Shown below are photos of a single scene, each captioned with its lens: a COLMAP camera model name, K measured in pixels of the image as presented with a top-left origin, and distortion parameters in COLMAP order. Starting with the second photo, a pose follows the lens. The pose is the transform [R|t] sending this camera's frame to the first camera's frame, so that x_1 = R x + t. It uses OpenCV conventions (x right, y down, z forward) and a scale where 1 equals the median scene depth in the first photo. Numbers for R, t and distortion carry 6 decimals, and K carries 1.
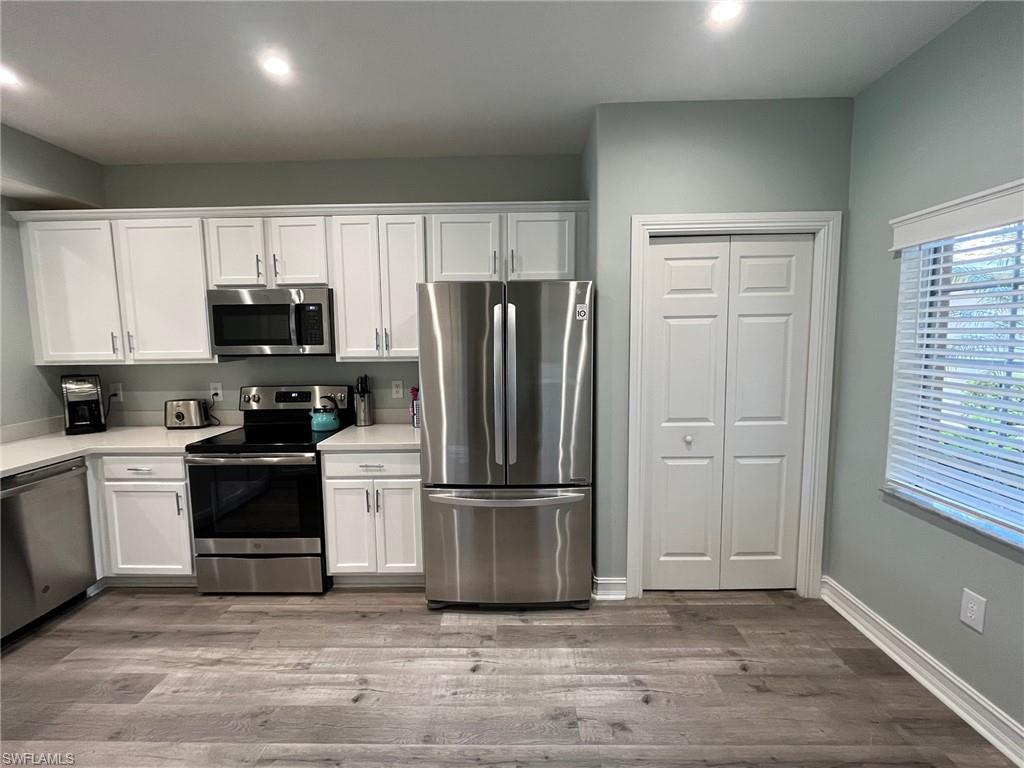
lens RADIAL K [[459.3, 0, 512.0], [0, 459.3, 384.0], [0, 0, 1]] dist [-0.001354, -0.000307]
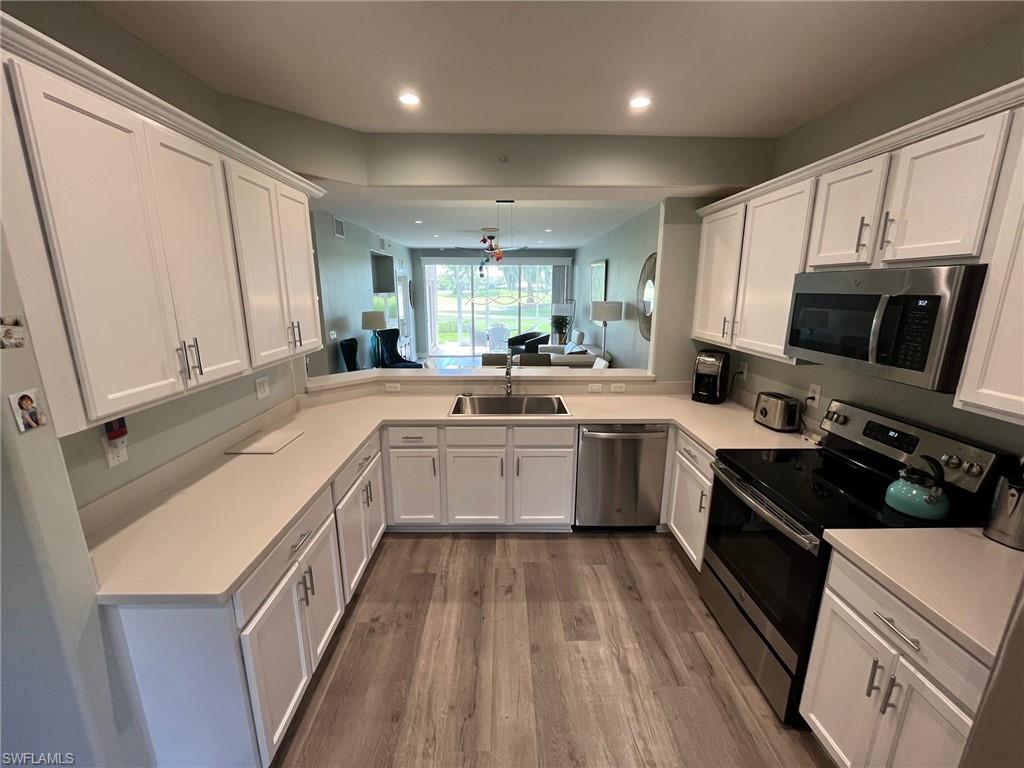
lens RADIAL K [[414.4, 0, 512.0], [0, 414.4, 384.0], [0, 0, 1]] dist [-0.006938, 0.000125]
pose [[0.030703, 0.238832, -0.970576, 0.052816], [-0.108909, 0.966051, 0.234273, -0.136879], [0.993577, 0.098512, 0.055671, 0.503241]]
